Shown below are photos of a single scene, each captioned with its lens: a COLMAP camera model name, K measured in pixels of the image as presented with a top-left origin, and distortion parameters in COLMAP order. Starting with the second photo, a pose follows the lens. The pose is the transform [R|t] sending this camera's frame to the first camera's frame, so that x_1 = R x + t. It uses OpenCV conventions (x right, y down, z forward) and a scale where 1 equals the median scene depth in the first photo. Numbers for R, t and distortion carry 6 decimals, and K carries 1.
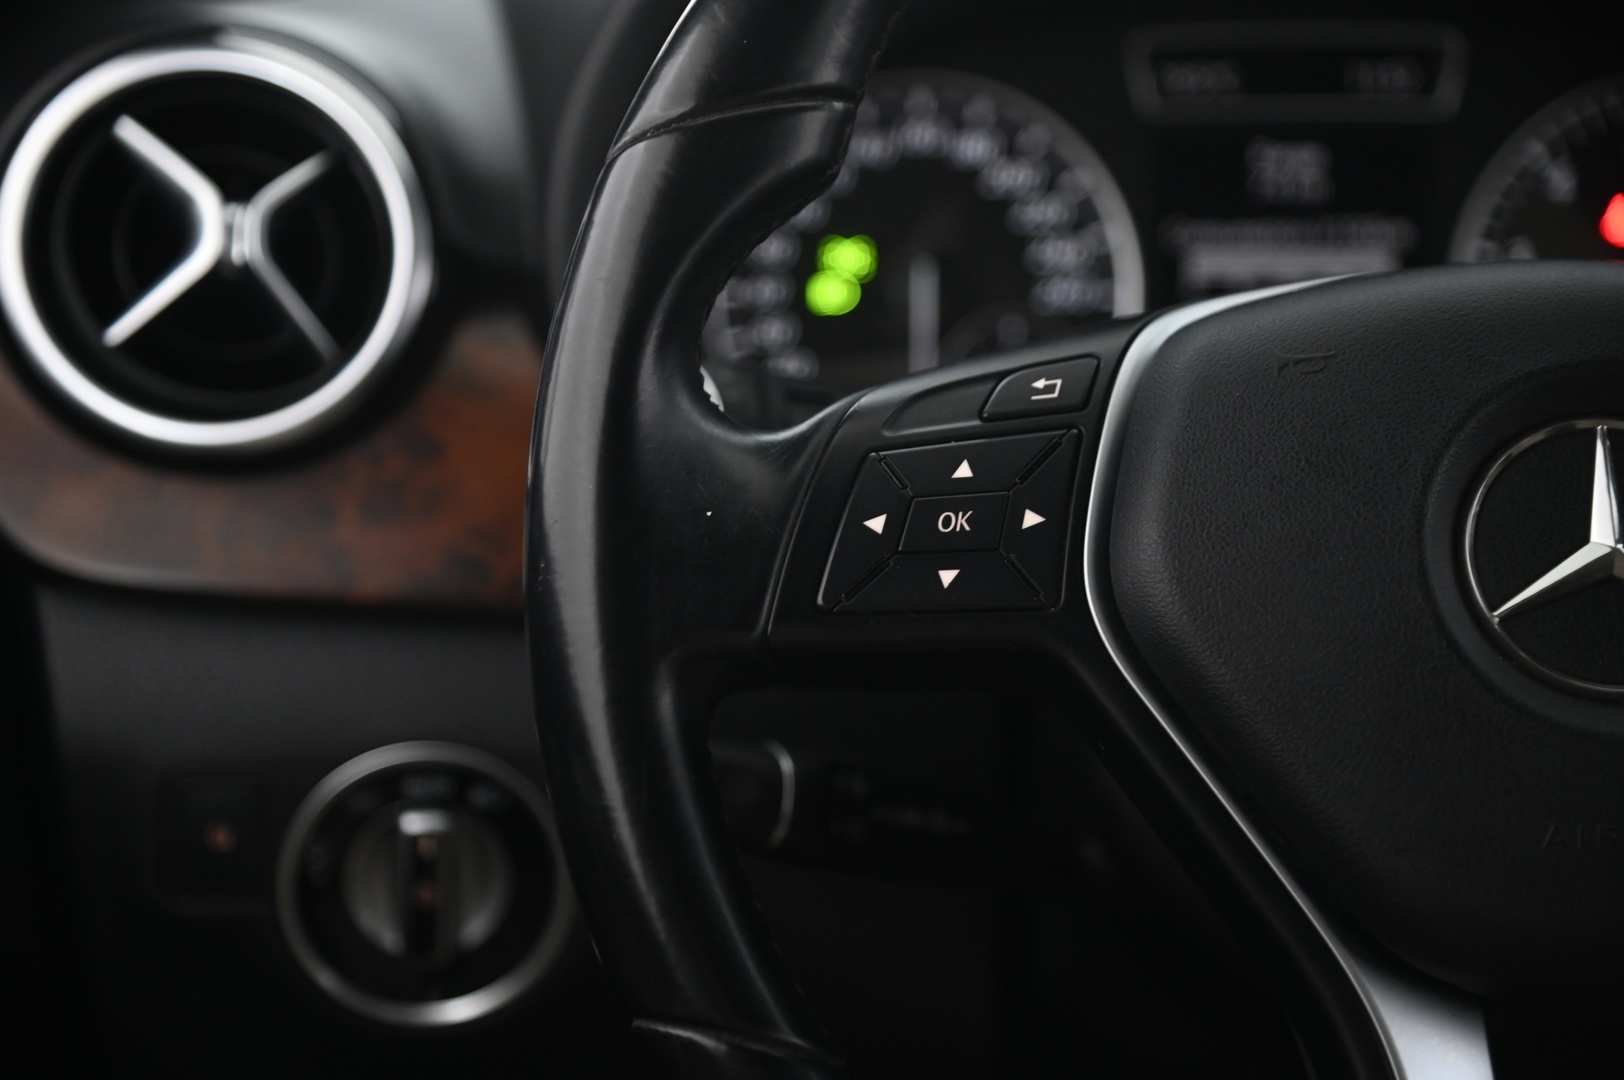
lens RADIAL K [[3375.9, 0, 812.0], [0, 3375.9, 540.0], [0, 0, 1]] dist [0.307193, -0.043664]
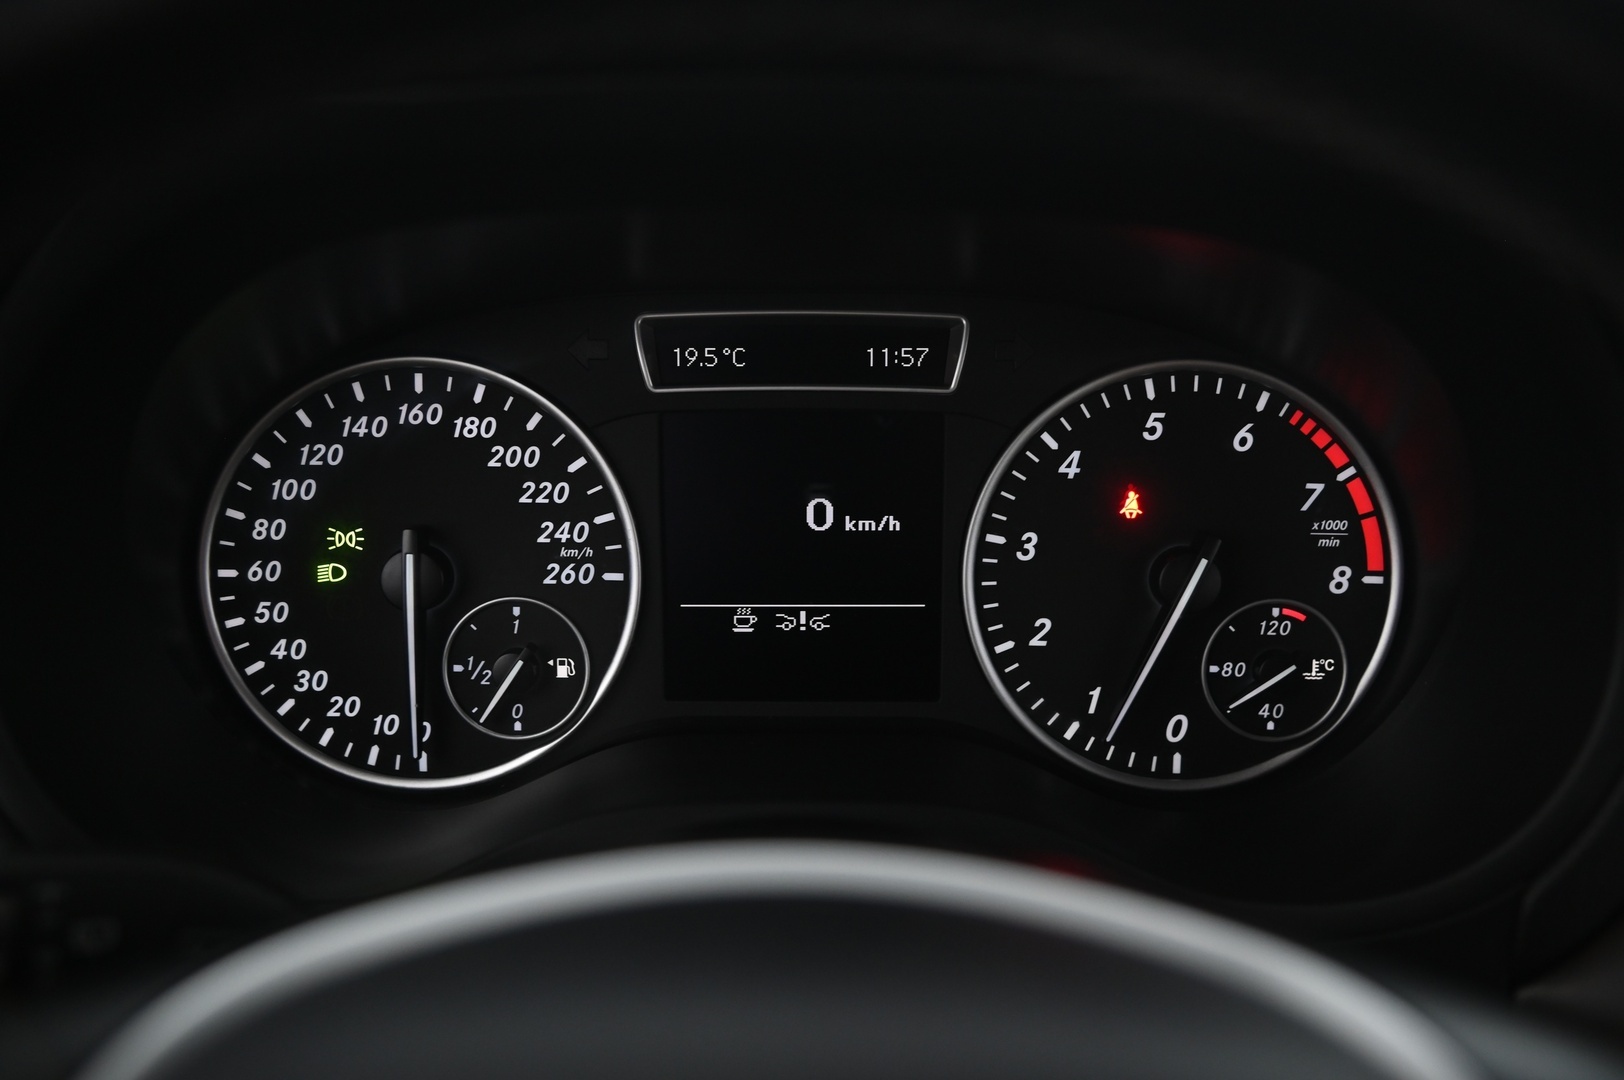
lens RADIAL K [[1694.7, 0, 812.0], [0, 1694.7, 540.0], [0, 0, 1]] dist [-0.002948, 0.152919]
pose [[0.998575, 0.009384, -0.052538, 0.170948], [-0.004119, 0.995036, 0.099429, -0.132175], [0.053211, -0.099071, 0.993657, 0.517271]]
